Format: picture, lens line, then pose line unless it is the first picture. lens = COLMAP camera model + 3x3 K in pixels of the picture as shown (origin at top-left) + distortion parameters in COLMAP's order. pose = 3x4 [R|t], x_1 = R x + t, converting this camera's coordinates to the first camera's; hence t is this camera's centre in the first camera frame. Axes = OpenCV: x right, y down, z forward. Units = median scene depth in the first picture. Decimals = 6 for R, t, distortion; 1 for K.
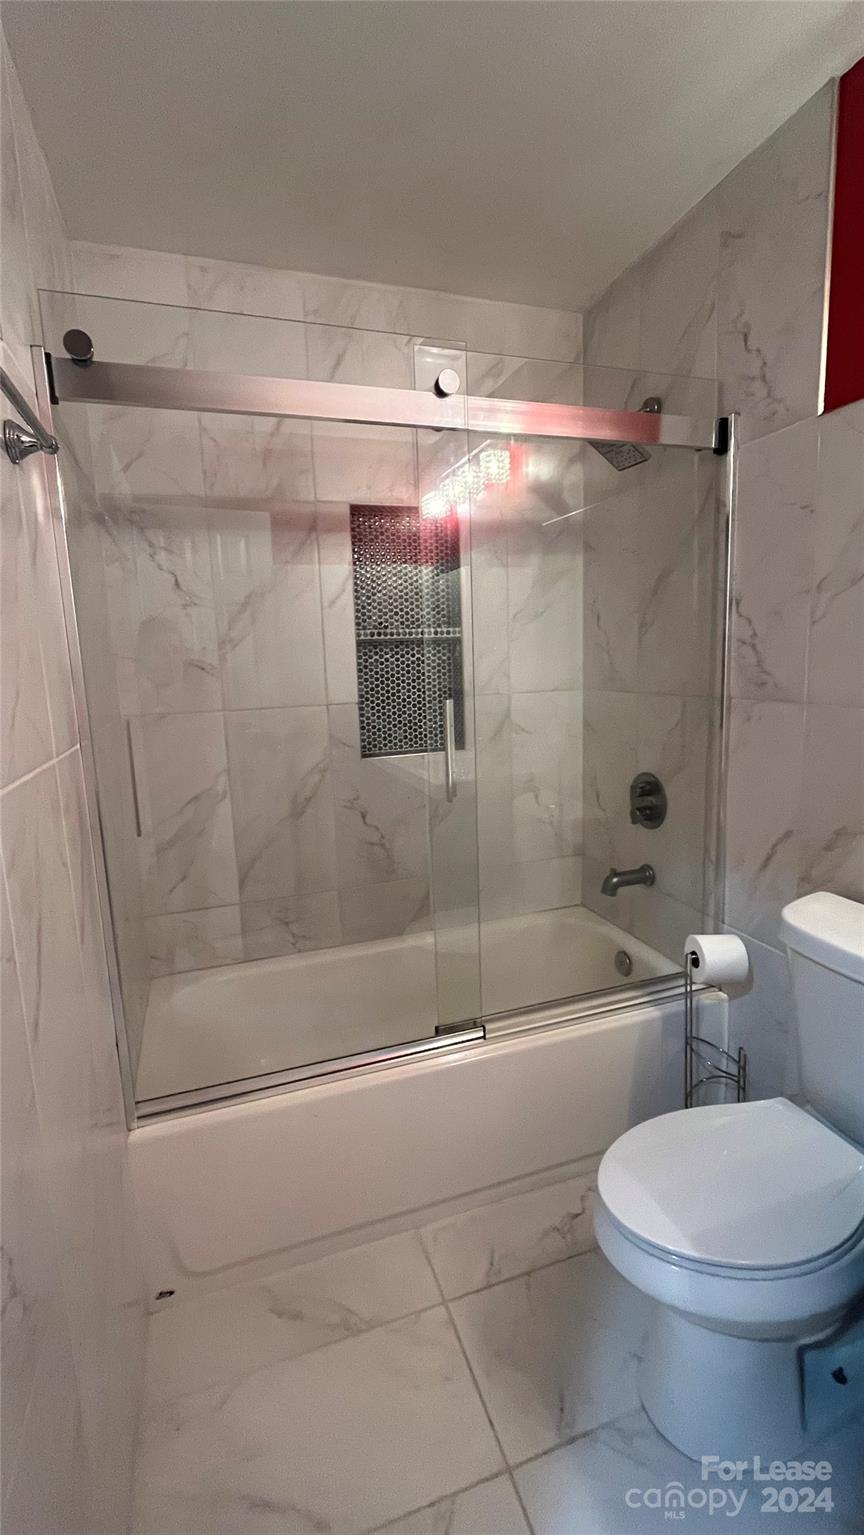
lens RADIAL K [[669.8, 0, 431.2], [0, 669.8, 764.5], [0, 0, 1]] dist [-0.003329, -0.000055]
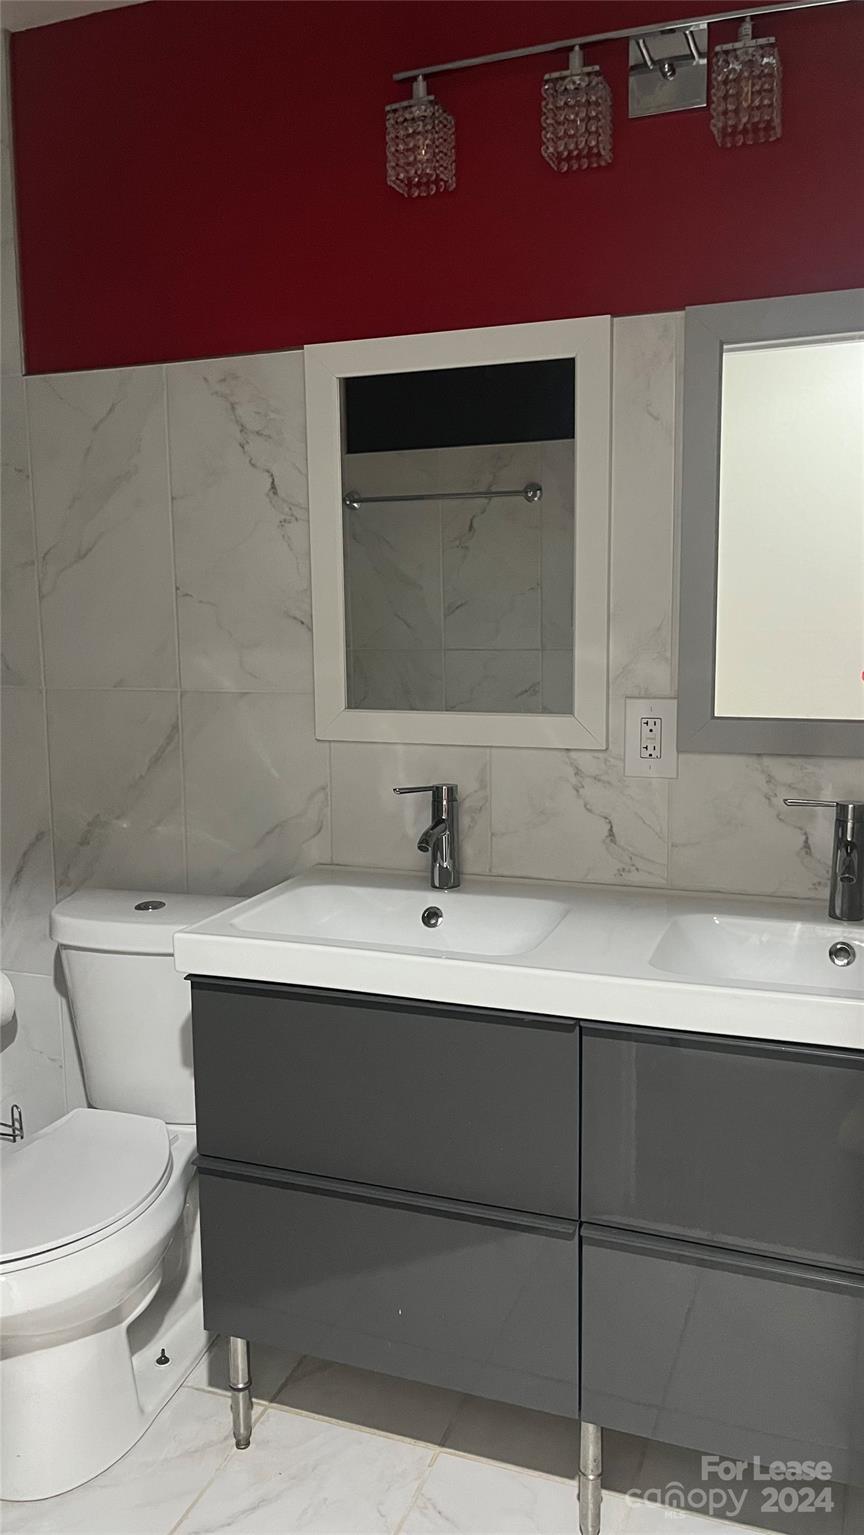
lens RADIAL K [[1171.3, 0, 426.2], [0, 1171.3, 771.4], [0, 0, 1]] dist [0.049710, -0.004146]
pose [[0.630805, -0.077110, 0.772100, -0.293146], [0.113044, 0.993566, 0.006871, 0.058493], [-0.767662, 0.082948, 0.635464, -0.331572]]
